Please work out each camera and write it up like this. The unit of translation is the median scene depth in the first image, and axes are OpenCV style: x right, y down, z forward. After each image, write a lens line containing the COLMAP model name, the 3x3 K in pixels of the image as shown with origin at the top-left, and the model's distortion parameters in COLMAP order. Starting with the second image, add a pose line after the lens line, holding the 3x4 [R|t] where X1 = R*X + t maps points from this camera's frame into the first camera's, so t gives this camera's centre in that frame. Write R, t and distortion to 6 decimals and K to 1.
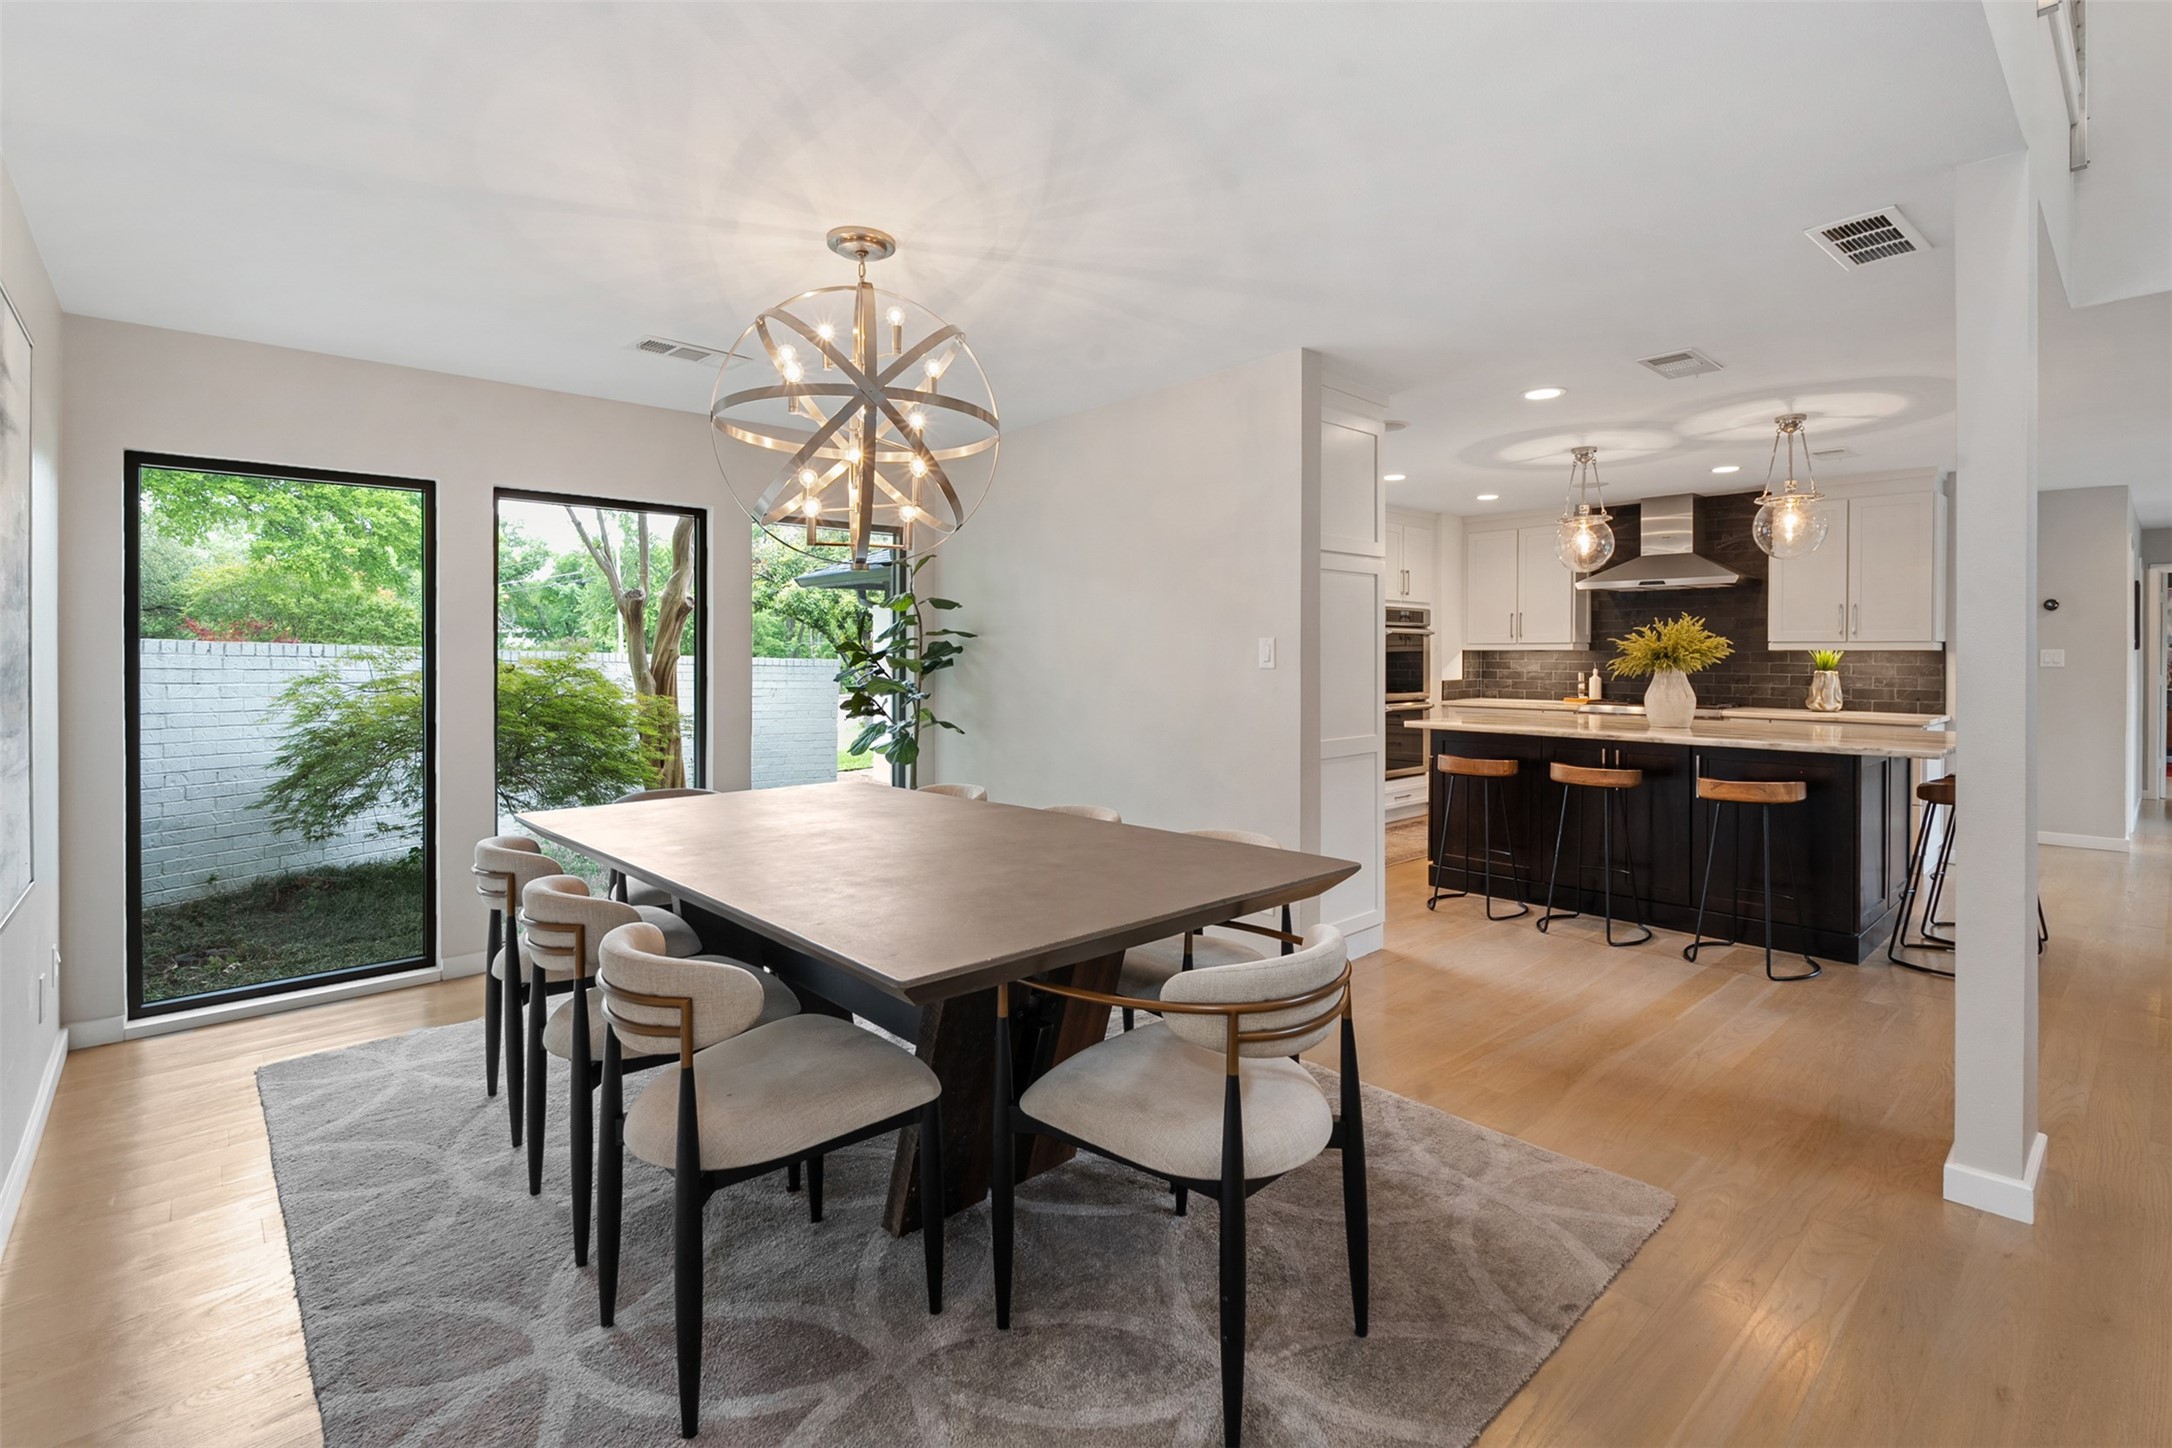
lens RADIAL K [[994.1, 0, 1130.1], [0, 994.1, 668.9], [0, 0, 1]] dist [-0.002716, -0.000089]
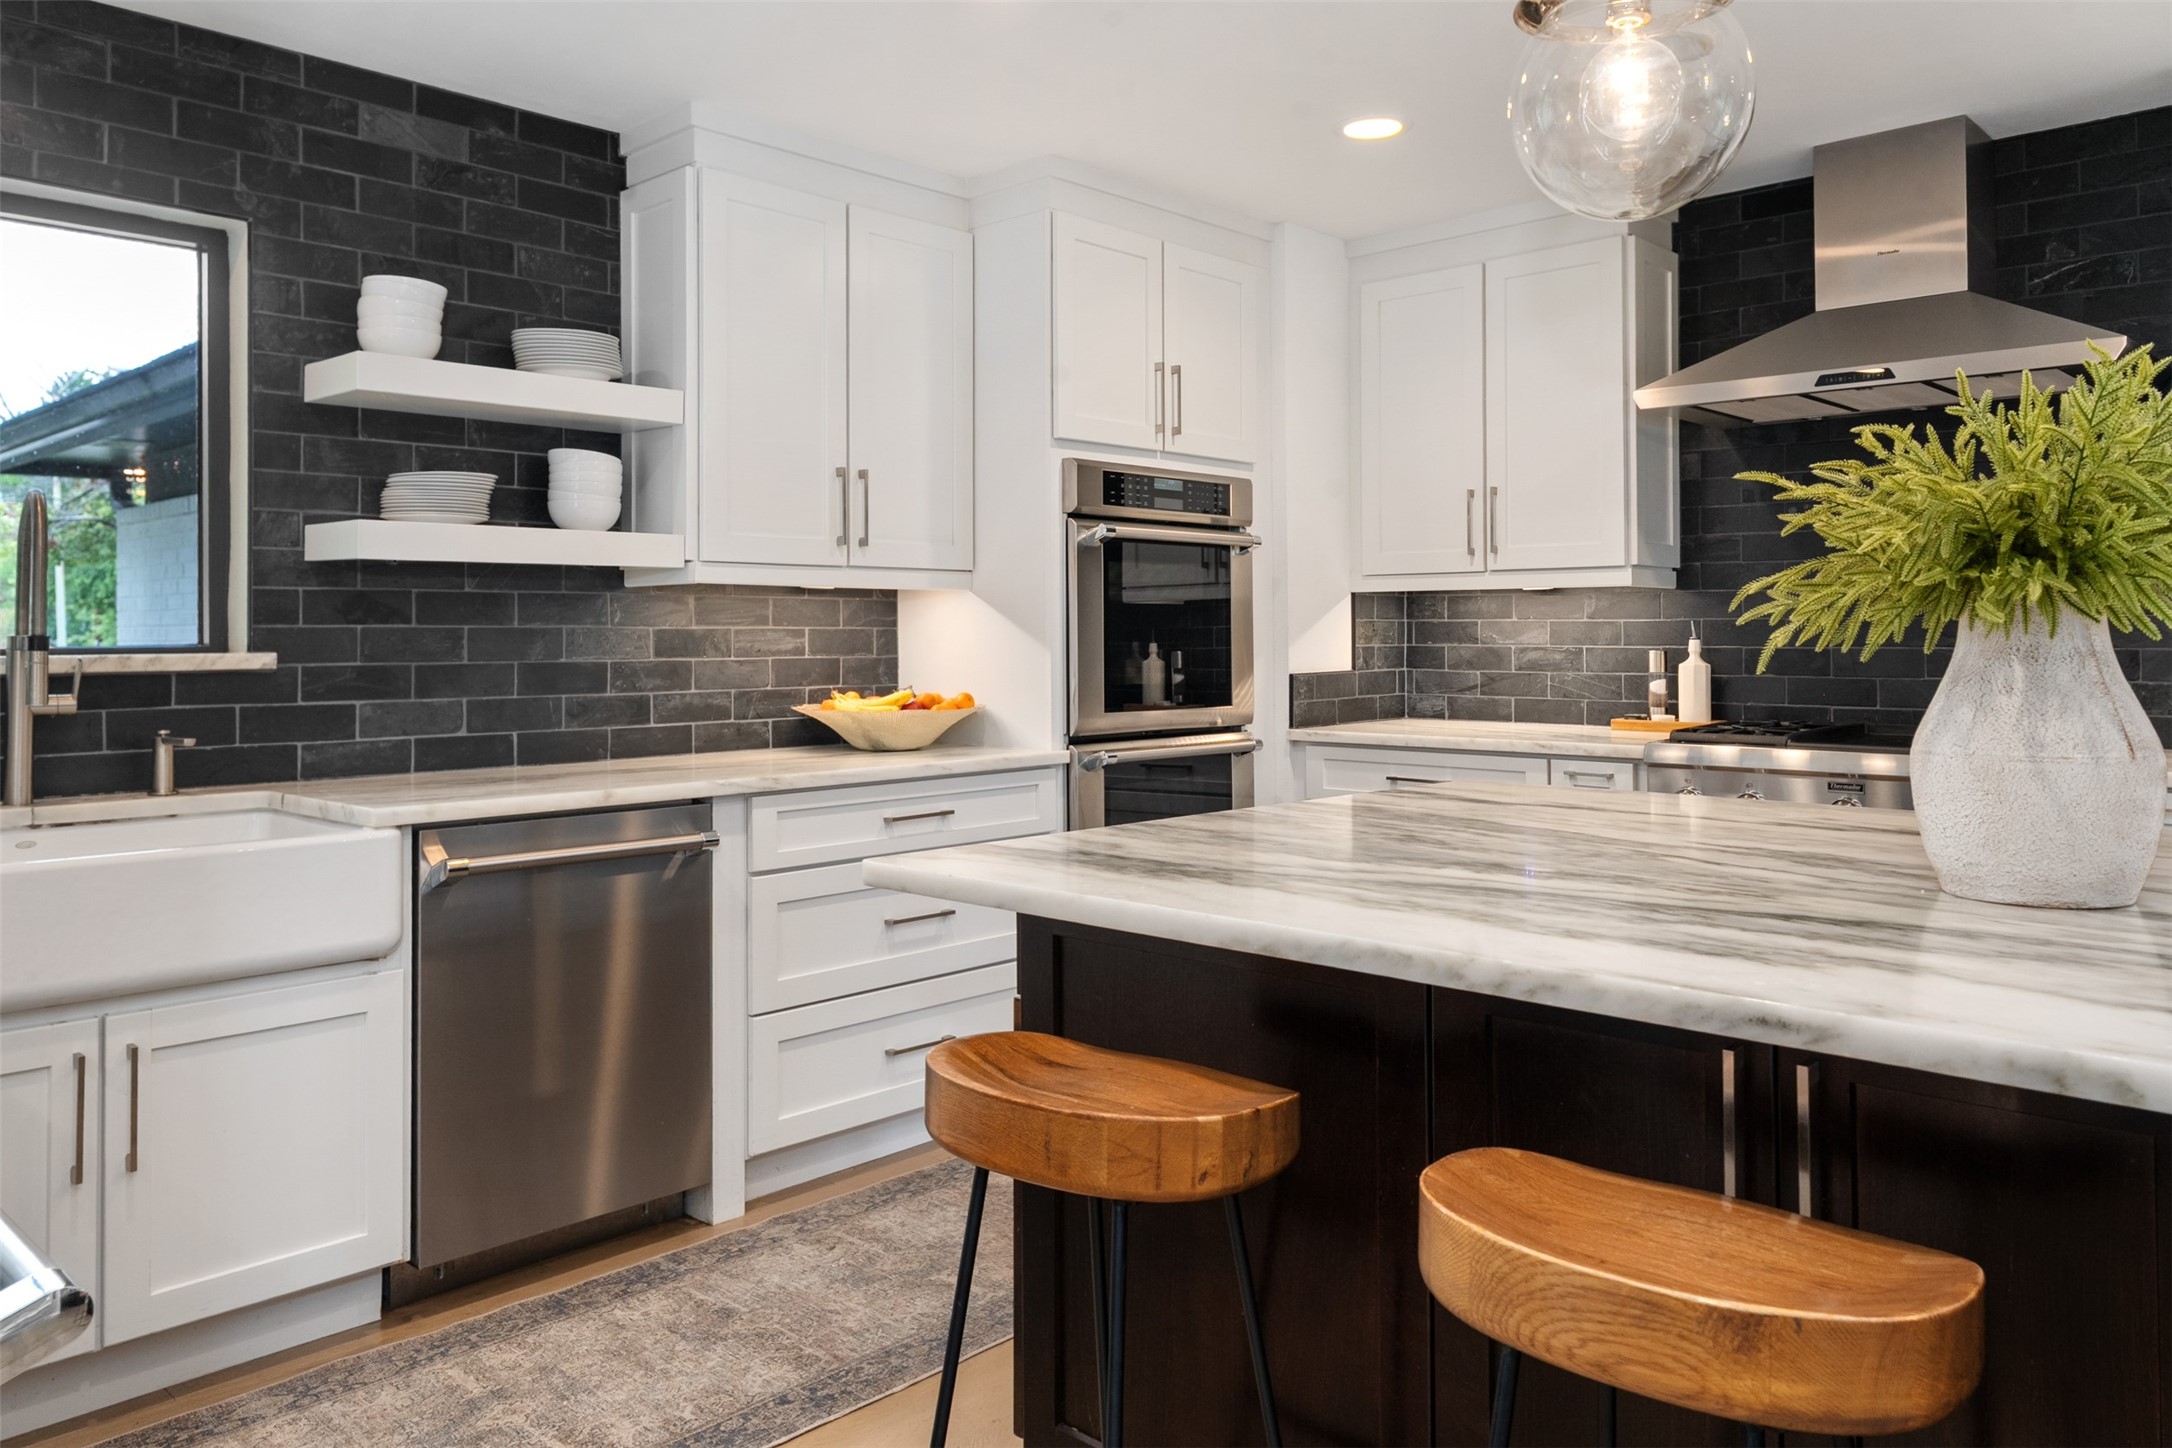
lens RADIAL K [[1538.0, 0, 1101.1], [0, 1538.0, 619.3], [0, 0, 1]] dist [-0.004185, 0.000850]
pose [[0.997839, -0.003654, 0.065606, 0.424294], [0.005211, 0.999708, -0.023578, 0.009448], [-0.065500, 0.023869, 0.997567, 0.894417]]
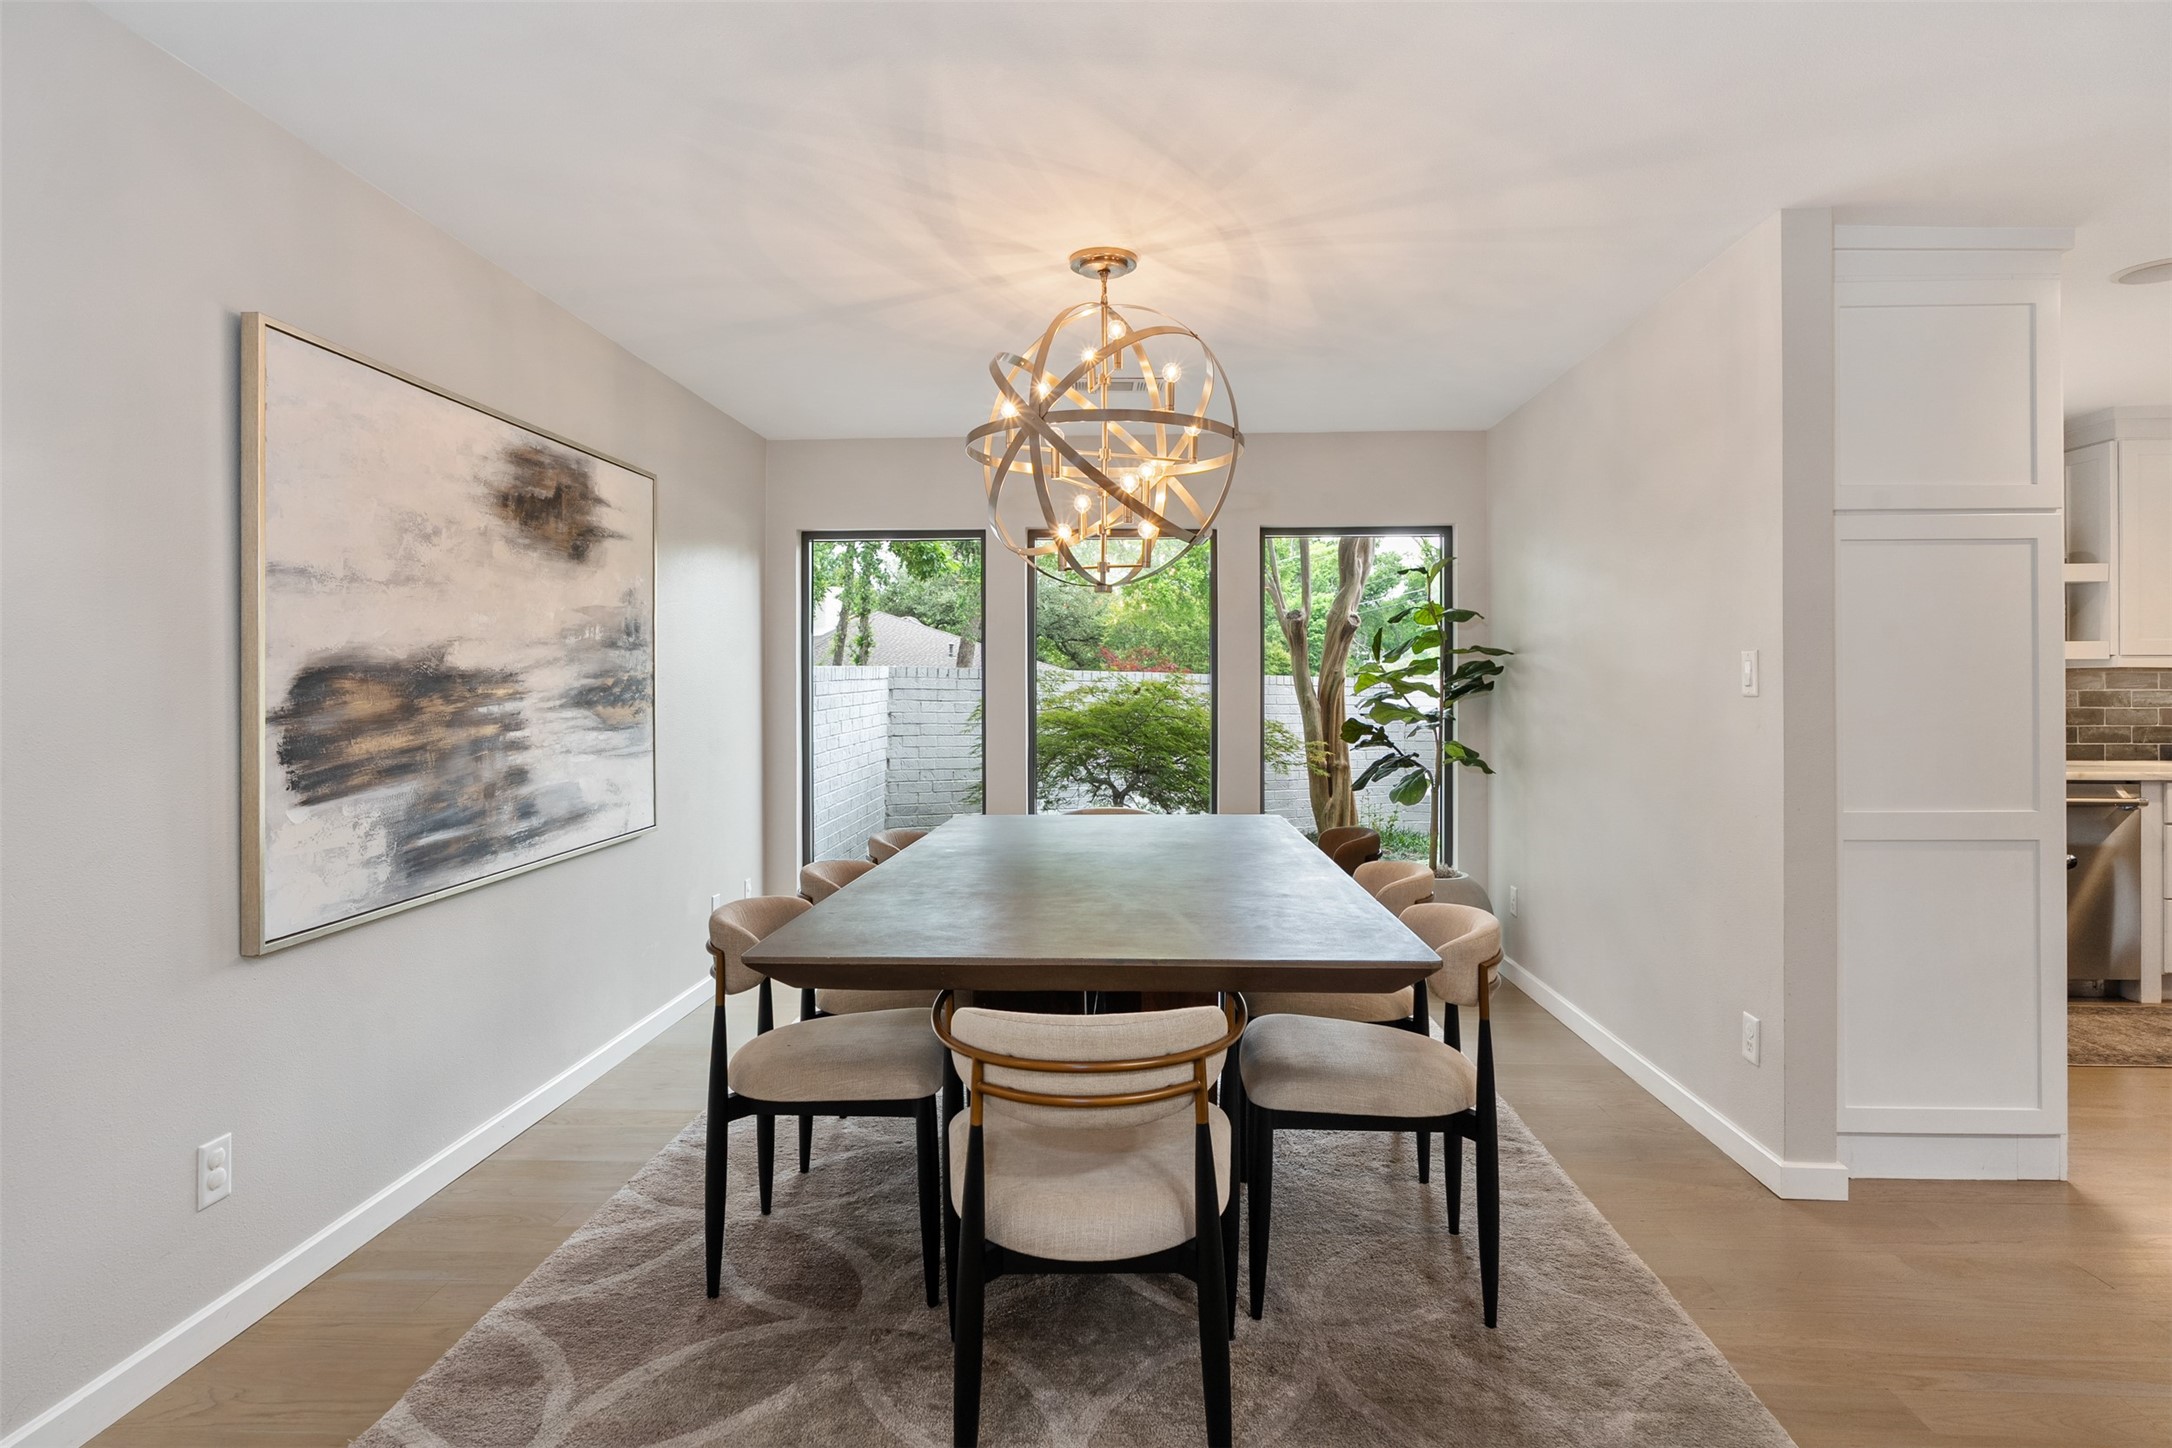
lens RADIAL K [[1190.6, 0, 1084.5], [0, 1190.6, 679.8], [0, 0, 1]] dist [-0.001748, -0.000485]
pose [[0.694675, -0.000938, -0.719323, 0.395391], [-0.007912, 0.999929, -0.008945, -0.000258], [0.719280, 0.011906, 0.694618, 0.114998]]
